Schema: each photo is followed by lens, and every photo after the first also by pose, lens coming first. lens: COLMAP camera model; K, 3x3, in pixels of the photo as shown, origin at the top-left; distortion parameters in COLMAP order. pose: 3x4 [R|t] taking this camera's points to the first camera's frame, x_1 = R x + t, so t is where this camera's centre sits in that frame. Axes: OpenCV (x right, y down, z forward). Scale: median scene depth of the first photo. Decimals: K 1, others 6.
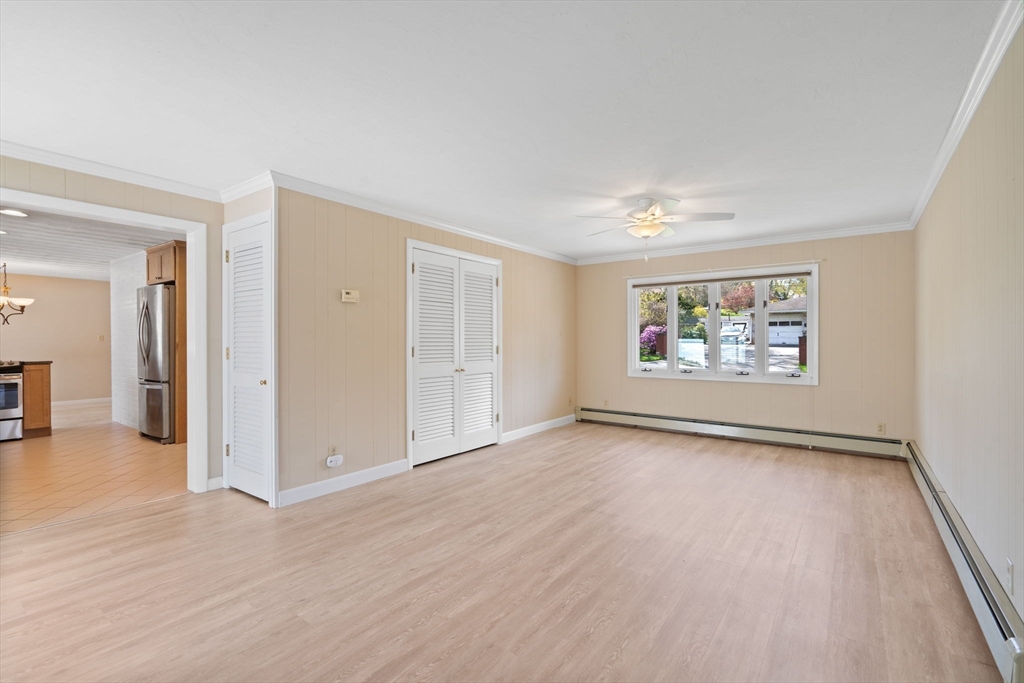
lens RADIAL K [[470.7, 0, 508.1], [0, 470.7, 340.6], [0, 0, 1]] dist [-0.006524, 0.000709]
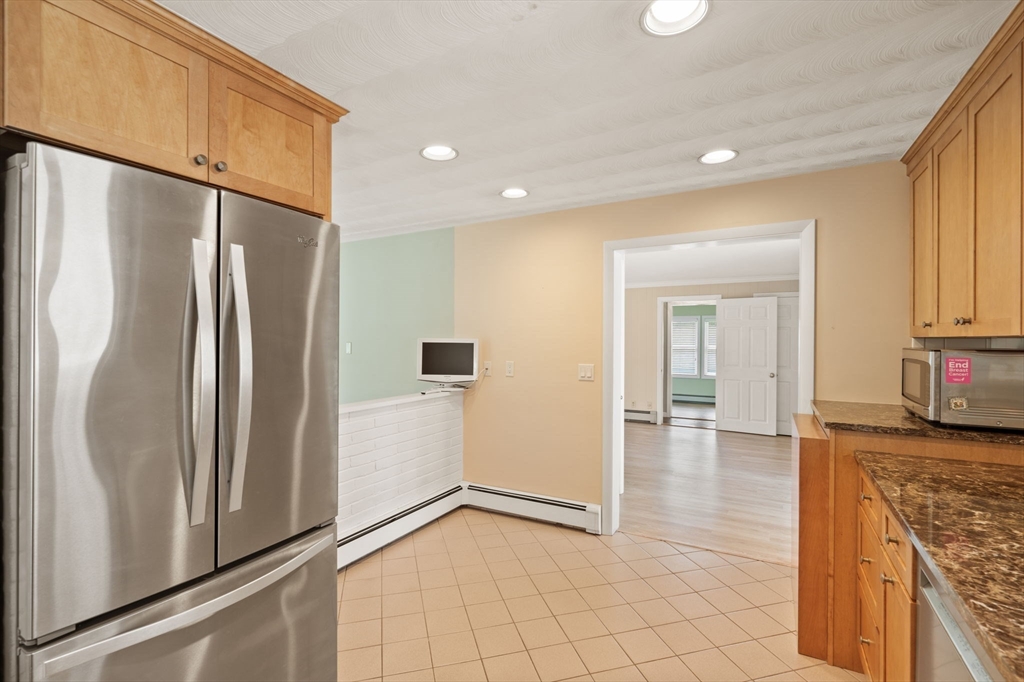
lens RADIAL K [[470.7, 0, 506.4], [0, 470.7, 343.3], [0, 0, 1]] dist [-0.006524, 0.000709]
pose [[-0.128962, -0.011993, 0.991577, -1.019898], [-0.008764, 0.999902, 0.010953, -0.036943], [-0.991611, -0.007278, -0.129054, 0.869651]]
